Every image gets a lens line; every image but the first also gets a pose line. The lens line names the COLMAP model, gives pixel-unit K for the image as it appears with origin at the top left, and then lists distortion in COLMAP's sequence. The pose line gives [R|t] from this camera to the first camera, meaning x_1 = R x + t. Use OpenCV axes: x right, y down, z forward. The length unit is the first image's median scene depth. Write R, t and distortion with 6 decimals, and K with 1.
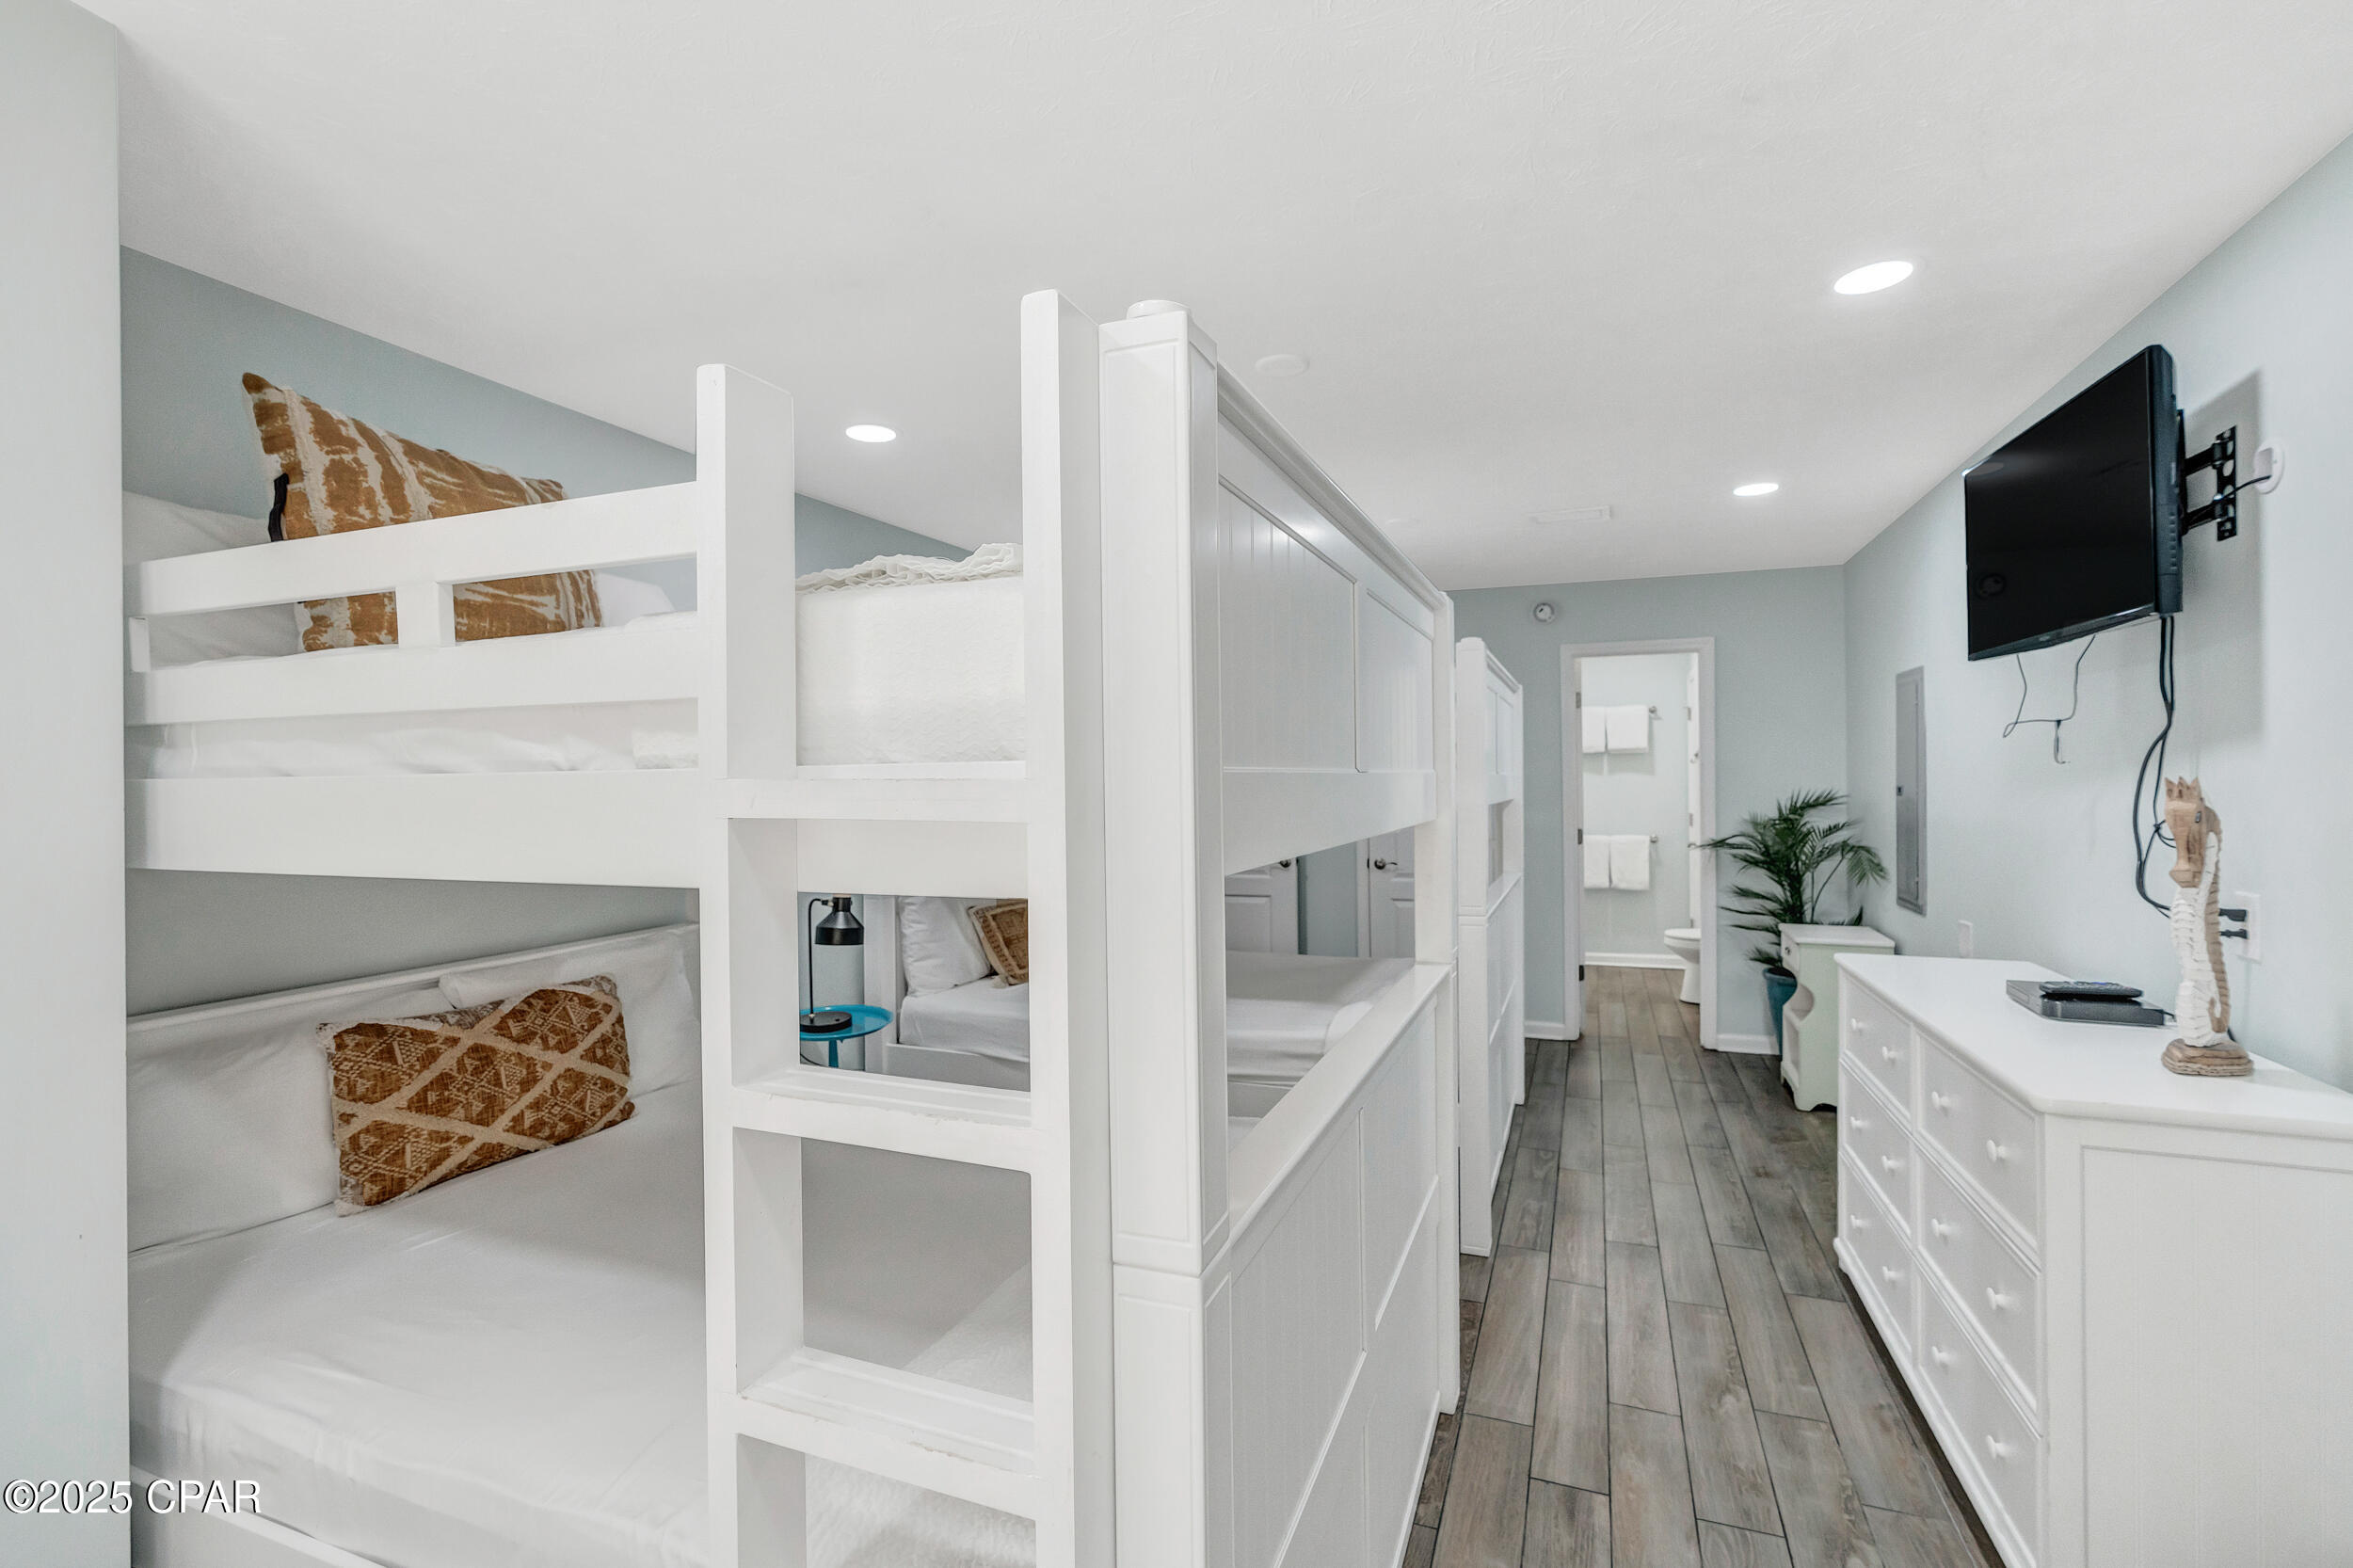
lens RADIAL K [[1059.0, 0, 1176.5], [0, 1059.0, 785.1], [0, 0, 1]] dist [-0.009714, 0.003161]
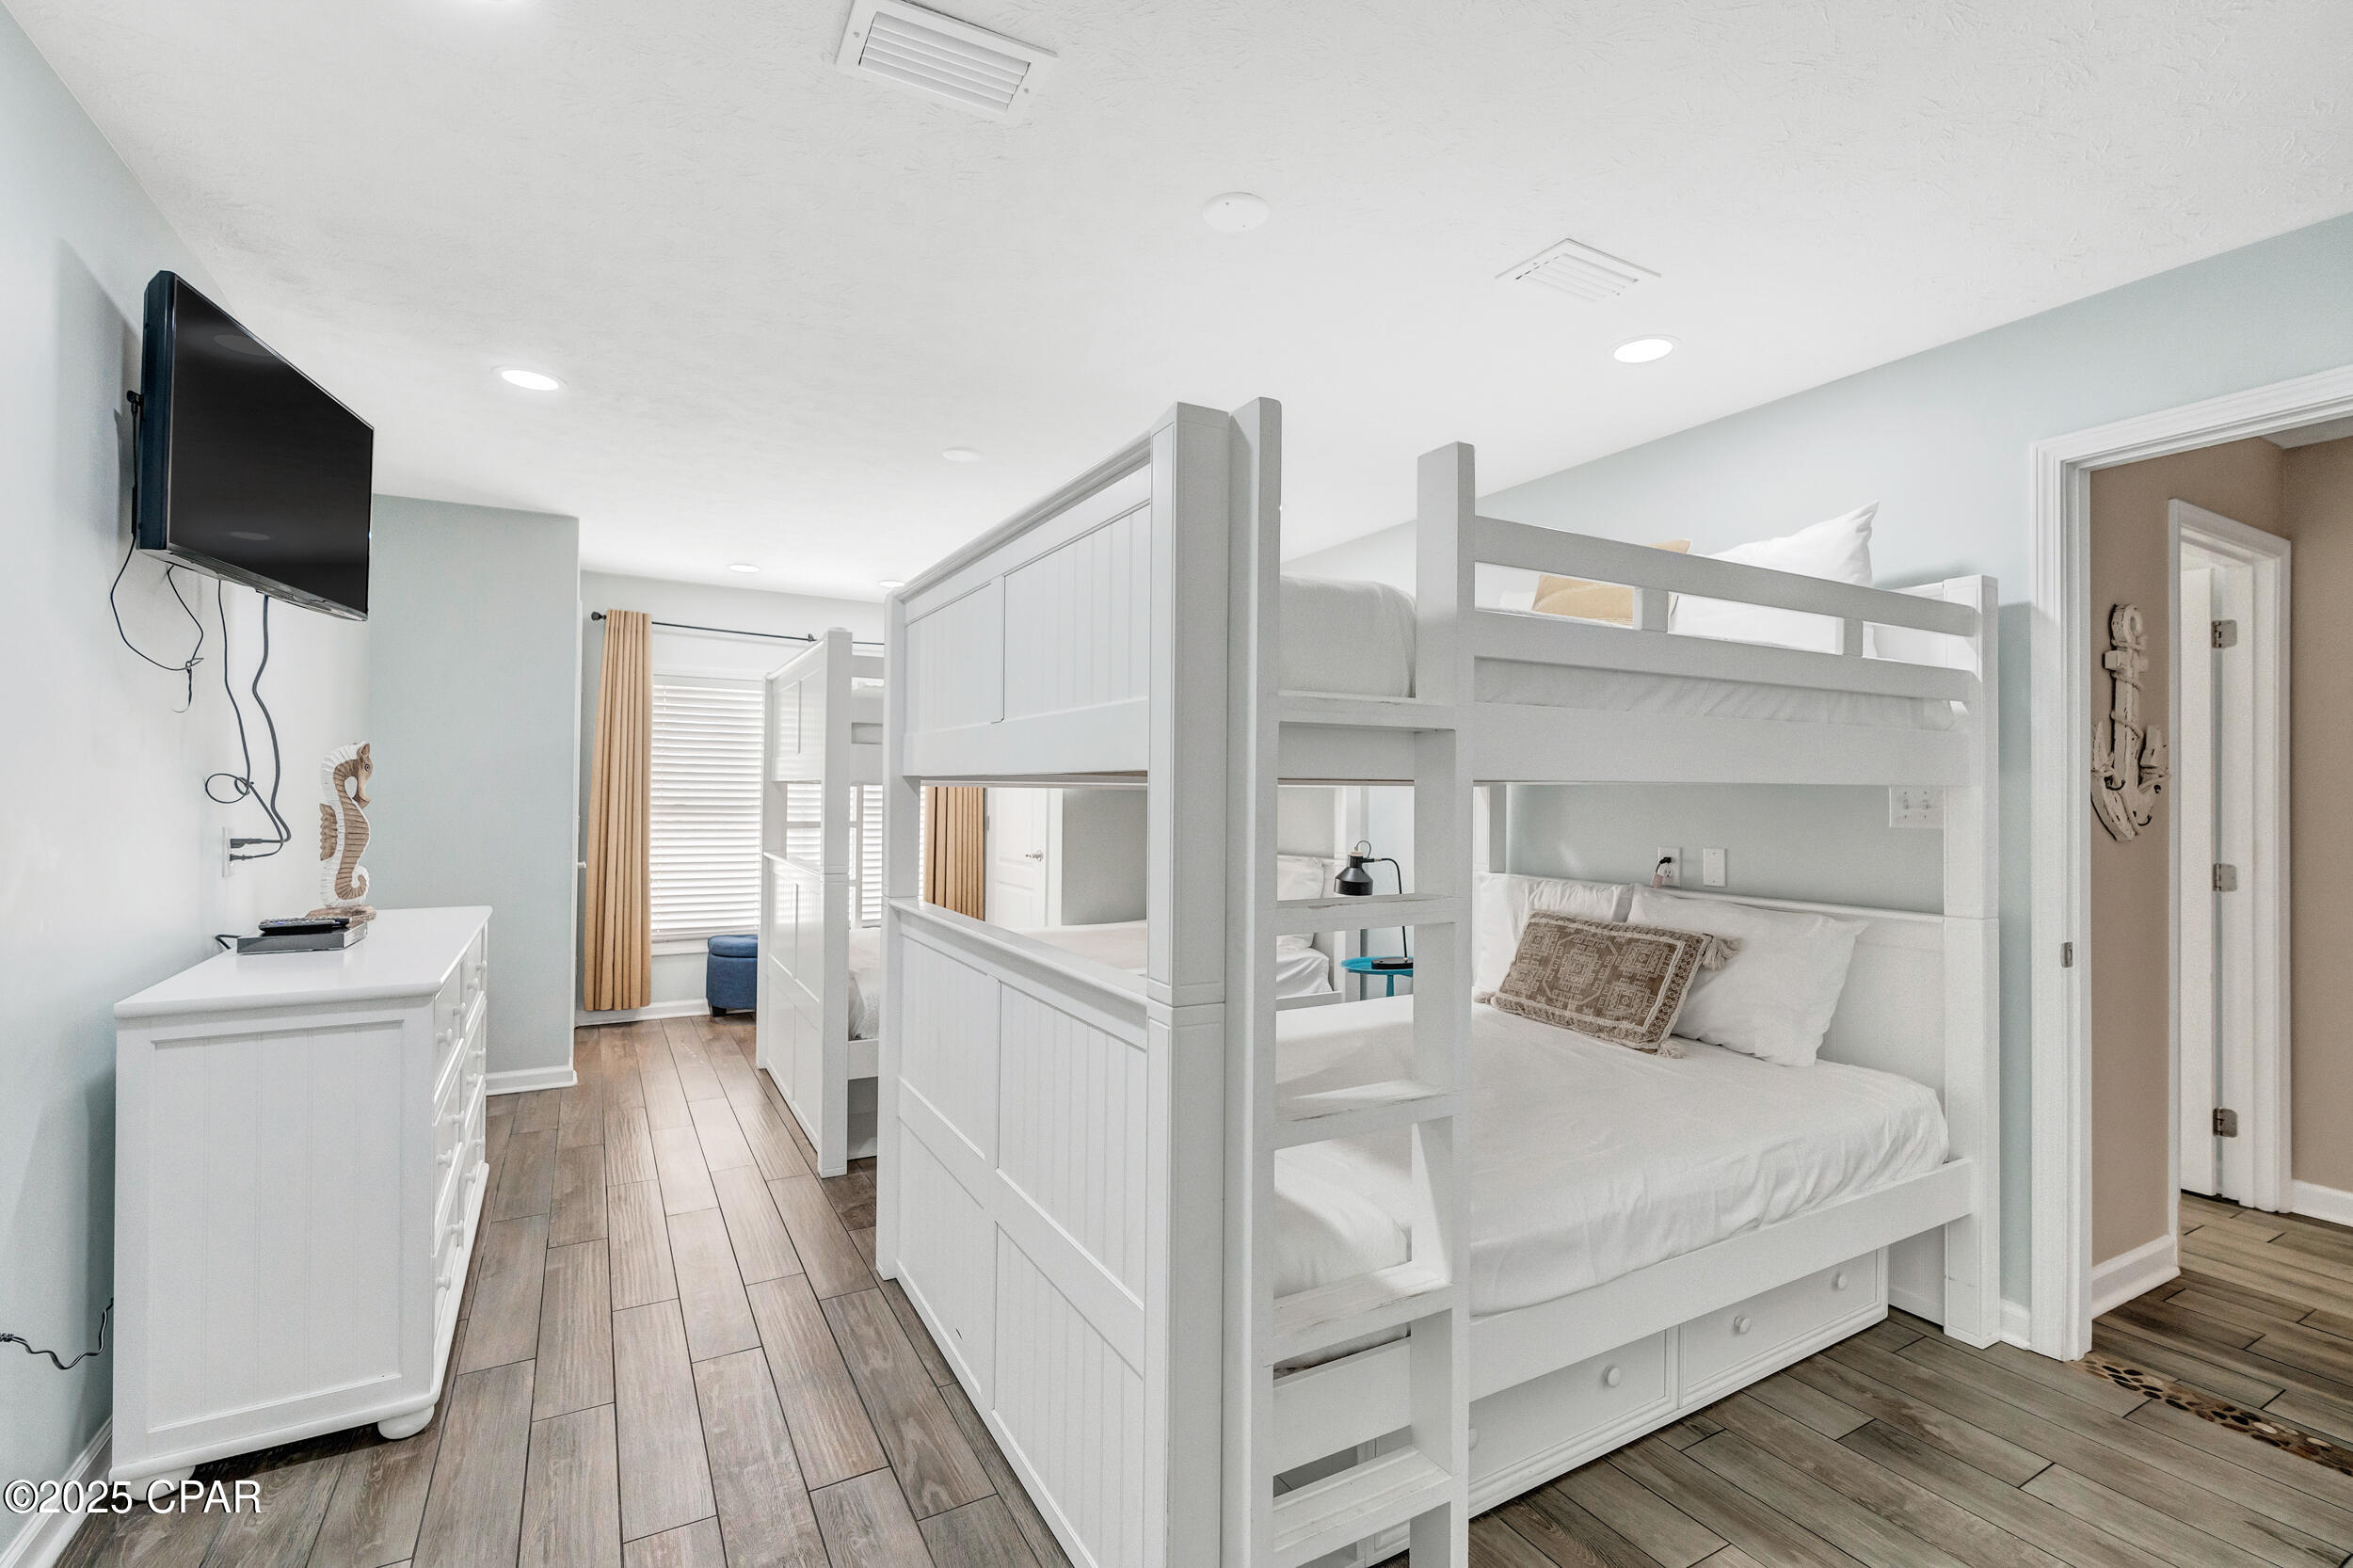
lens RADIAL K [[1059.0, 0, 1180.4], [0, 1059.0, 780.4], [0, 0, 1]] dist [-0.009714, 0.003161]
pose [[-0.633793, -0.009826, -0.773440, 0.753347], [-0.004638, 0.999950, -0.008904, 0.031697], [0.773489, -0.002056, -0.633807, 1.603650]]
